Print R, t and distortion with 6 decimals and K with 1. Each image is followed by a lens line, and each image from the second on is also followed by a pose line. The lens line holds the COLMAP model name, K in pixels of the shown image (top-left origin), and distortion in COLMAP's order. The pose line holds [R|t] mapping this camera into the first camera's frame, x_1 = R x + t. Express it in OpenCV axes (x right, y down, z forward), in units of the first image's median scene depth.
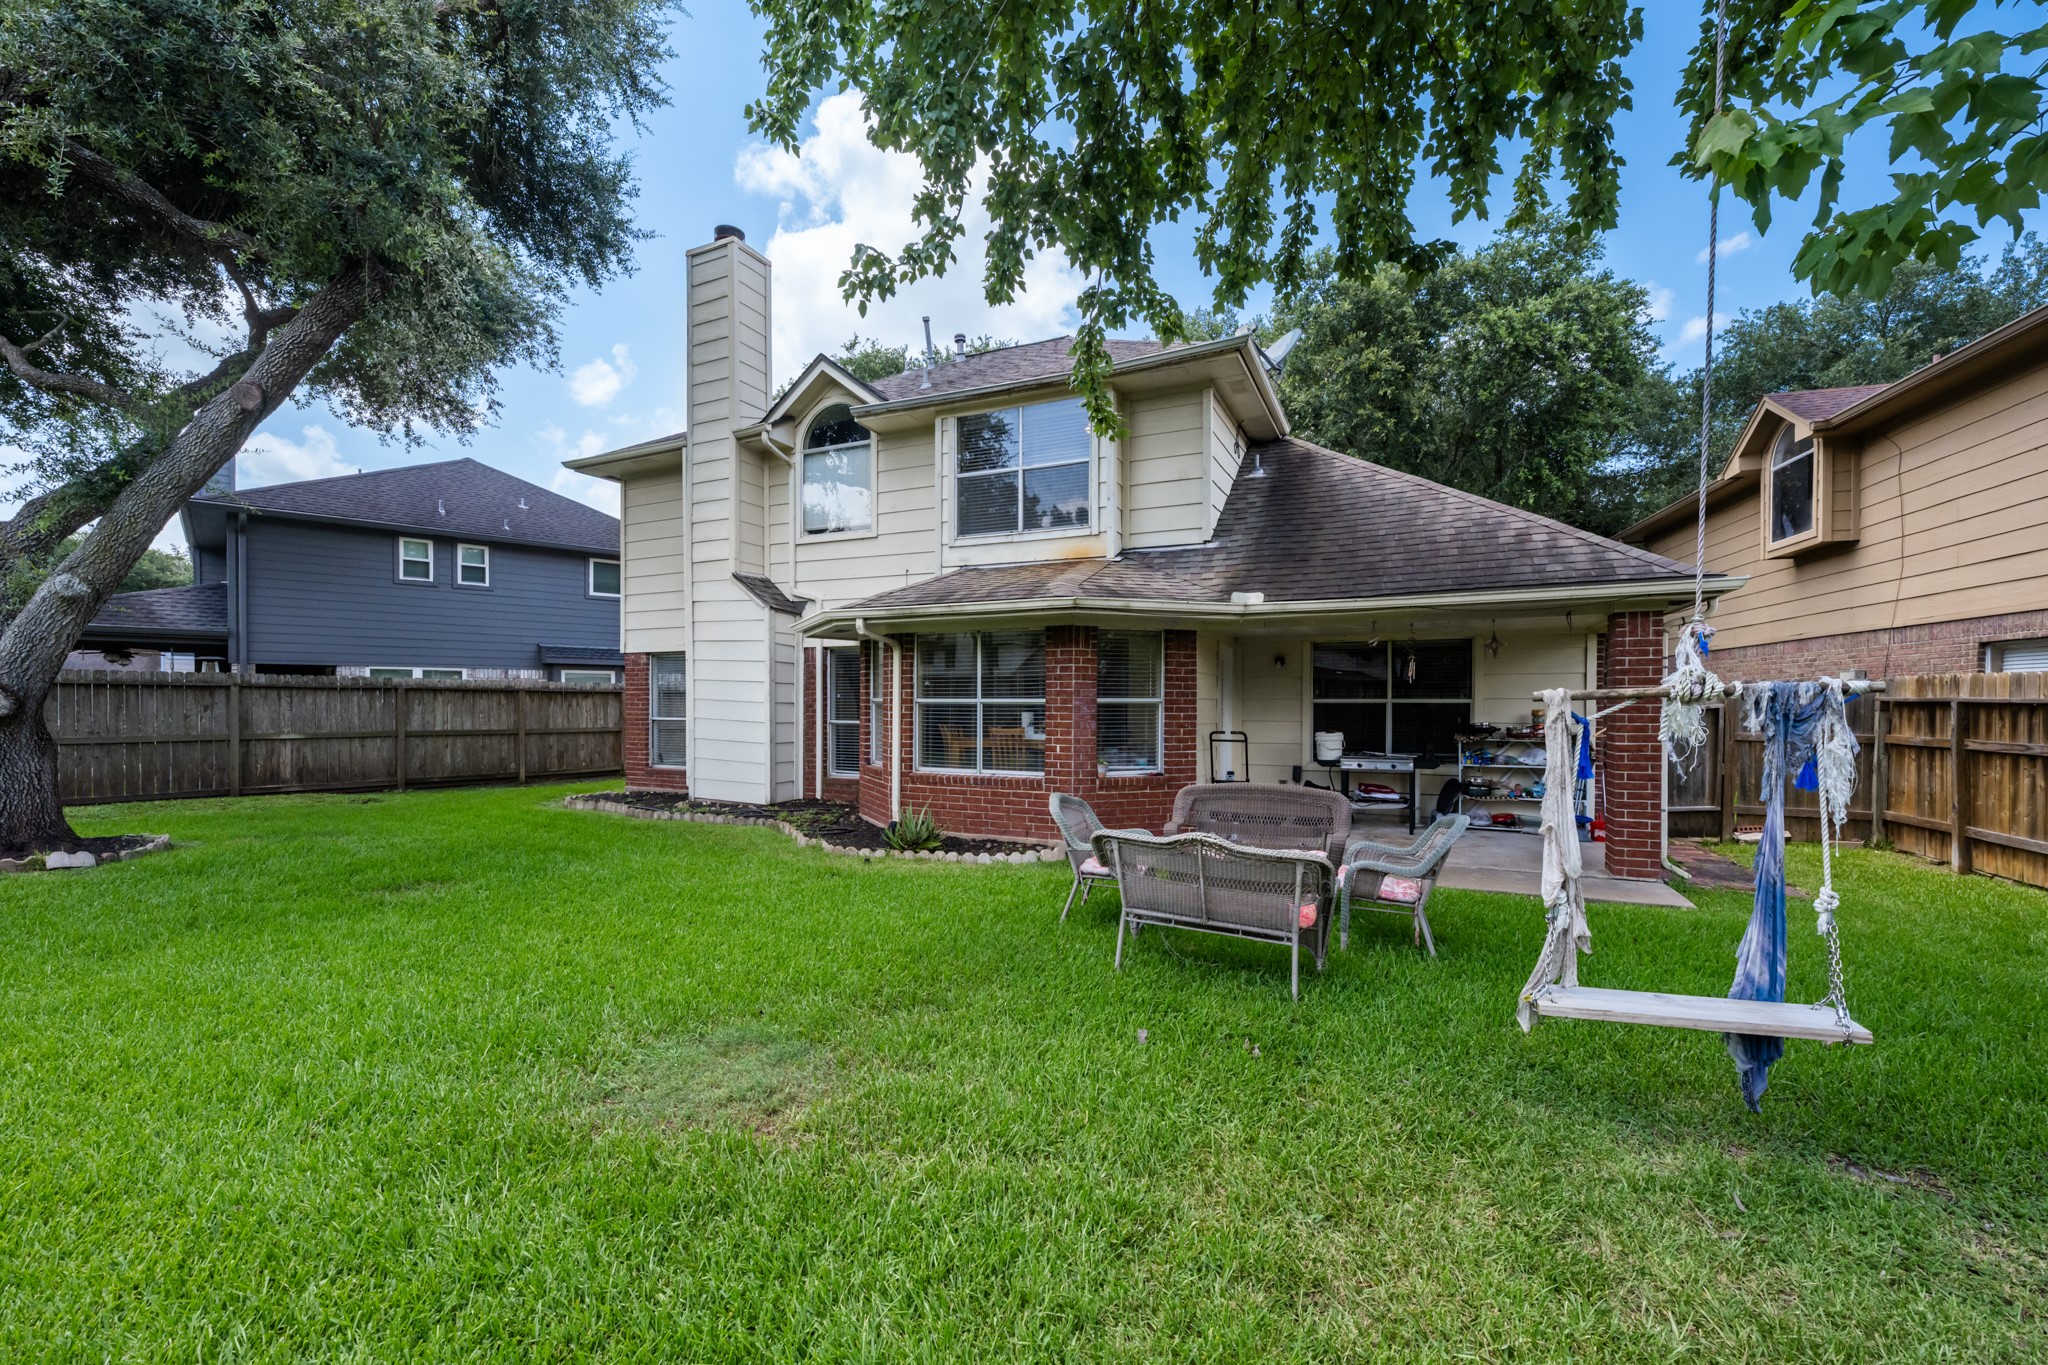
lens RADIAL K [[814.9, 0, 1024.7], [0, 814.9, 703.0], [0, 0, 1]] dist [-0.001480, 0.001068]
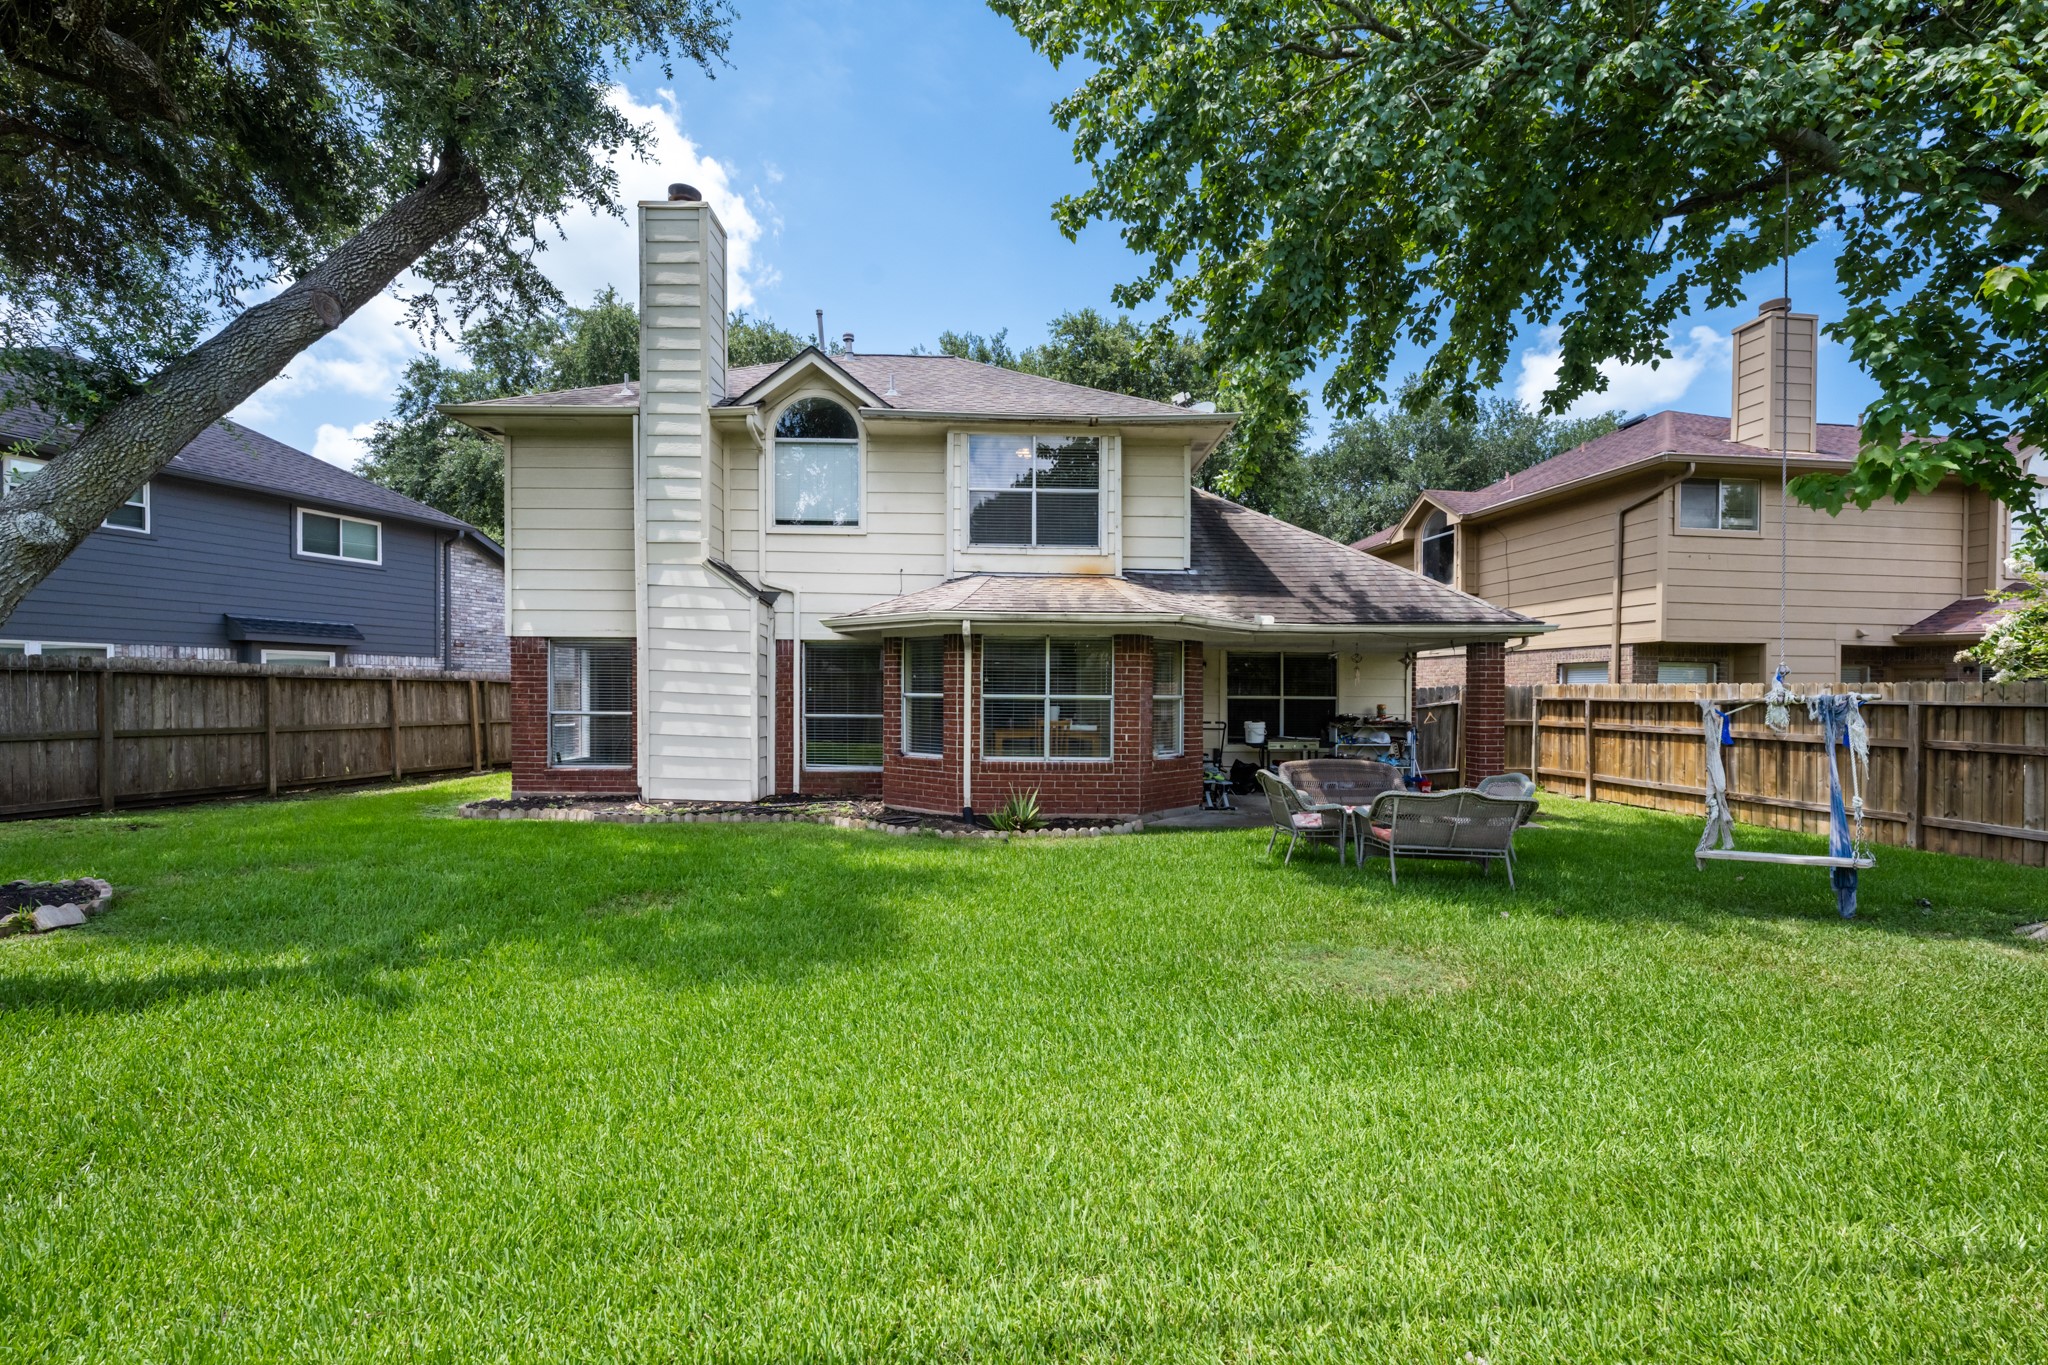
lens RADIAL K [[814.9, 0, 1006.5], [0, 814.9, 686.1], [0, 0, 1]] dist [-0.001480, 0.001068]
pose [[0.901850, 0.010655, 0.431919, -0.502582], [-0.006594, 0.999919, -0.010897, -0.003671], [-0.432000, 0.006980, 0.901847, -0.000967]]
